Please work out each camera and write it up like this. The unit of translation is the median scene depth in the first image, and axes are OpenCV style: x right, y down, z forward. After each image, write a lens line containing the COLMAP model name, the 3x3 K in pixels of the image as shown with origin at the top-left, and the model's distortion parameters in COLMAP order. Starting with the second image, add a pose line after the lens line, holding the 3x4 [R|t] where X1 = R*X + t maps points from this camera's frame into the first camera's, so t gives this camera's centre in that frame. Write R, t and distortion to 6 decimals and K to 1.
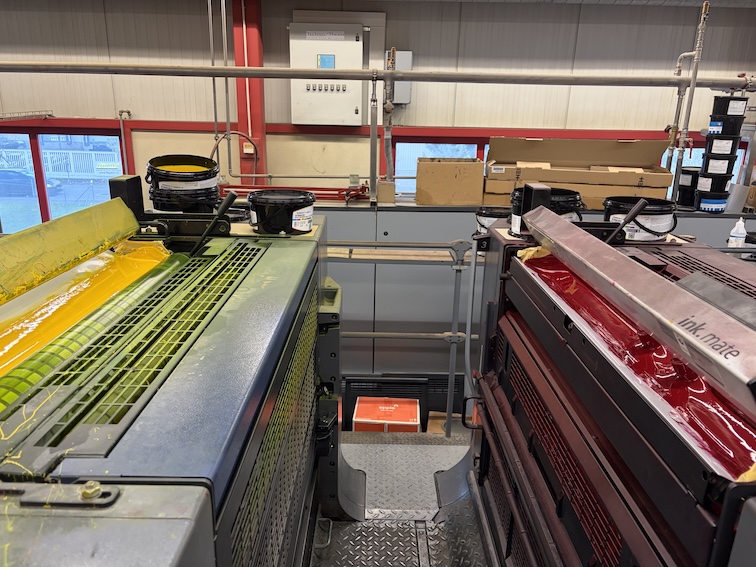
lens RADIAL K [[565.7, 0, 378.0], [0, 565.7, 283.5], [0, 0, 1]] dist [0.000180, -0.007877]
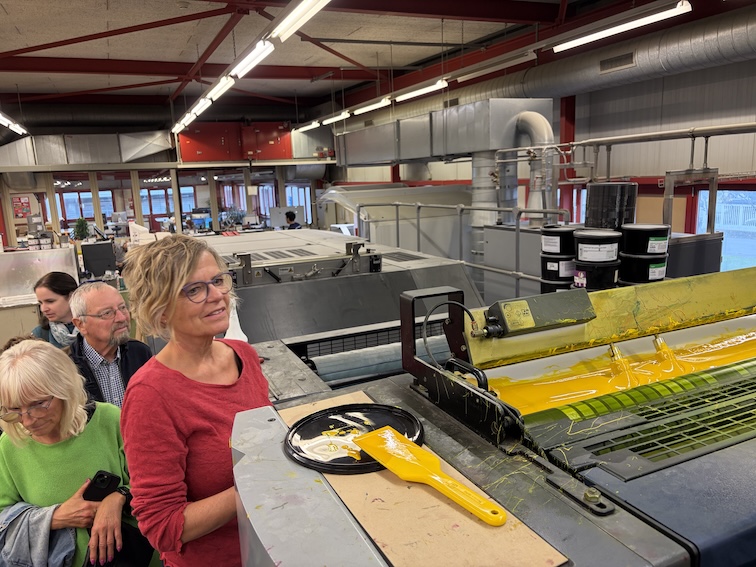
lens RADIAL K [[579.1, 0, 378.0], [0, 579.1, 283.5], [0, 0, 1]] dist [0.008597, 0.008899]
pose [[0.399902, 0.124244, -0.908098, 0.314825], [-0.216248, 0.975589, 0.038249, -0.007512], [0.890683, 0.181078, 0.417007, 0.032975]]
